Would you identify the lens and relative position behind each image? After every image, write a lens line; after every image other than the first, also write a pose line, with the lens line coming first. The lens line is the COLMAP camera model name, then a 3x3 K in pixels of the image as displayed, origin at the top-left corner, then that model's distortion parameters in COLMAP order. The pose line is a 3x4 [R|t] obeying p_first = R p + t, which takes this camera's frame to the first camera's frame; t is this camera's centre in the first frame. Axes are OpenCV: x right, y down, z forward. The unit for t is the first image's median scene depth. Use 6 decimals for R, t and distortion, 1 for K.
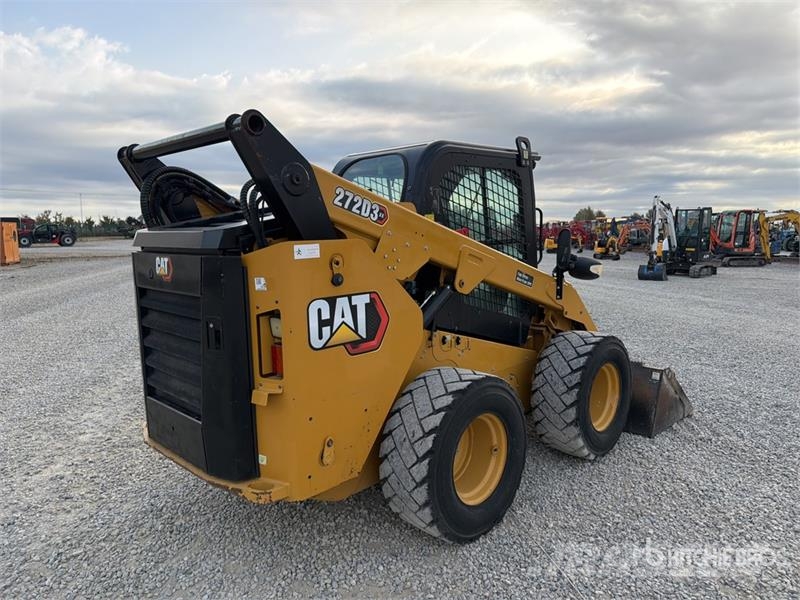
lens RADIAL K [[562.5, 0, 400.6], [0, 562.5, 304.2], [0, 0, 1]] dist [0.055290, -0.069745]
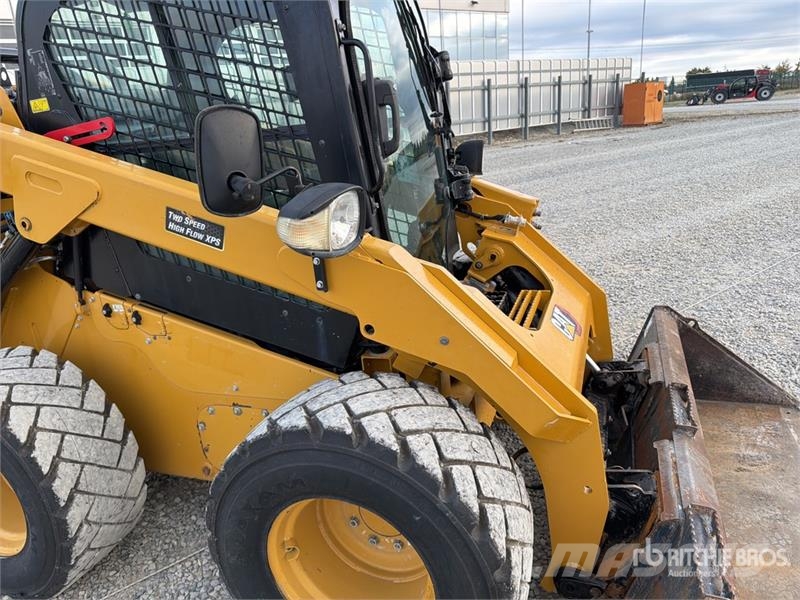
lens RADIAL K [[562.5, 0, 402.4], [0, 562.5, 297.9], [0, 0, 1]] dist [0.055290, -0.069745]
pose [[0.423171, 0.254731, -0.869505, 0.726216], [-0.044224, 0.964328, 0.260988, -0.121376], [0.904970, -0.071990, 0.419341, 1.002293]]
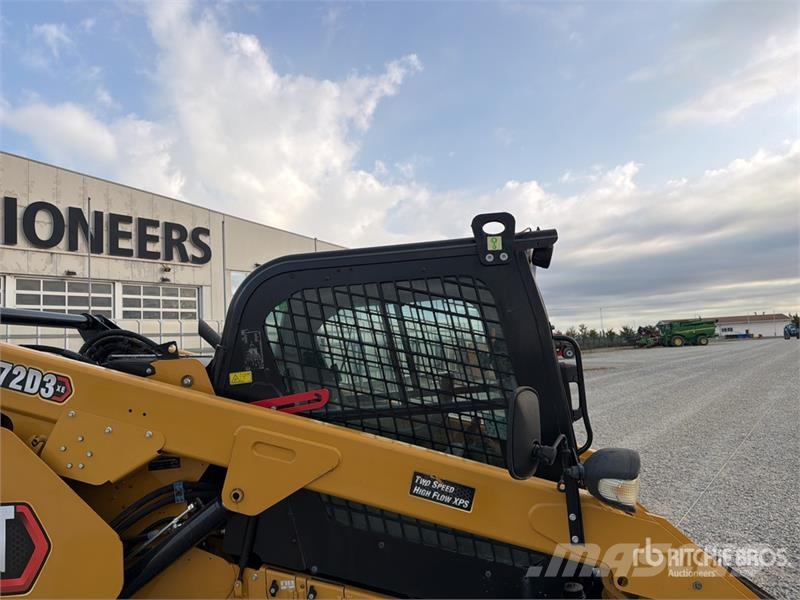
lens RADIAL K [[562.5, 0, 403.0], [0, 562.5, 299.6], [0, 0, 1]] dist [0.055290, -0.069745]
pose [[0.651620, -0.104033, -0.751377, 0.611524], [-0.044619, 0.983578, -0.174879, -0.126881], [0.757232, 0.147481, 0.636278, 0.667561]]
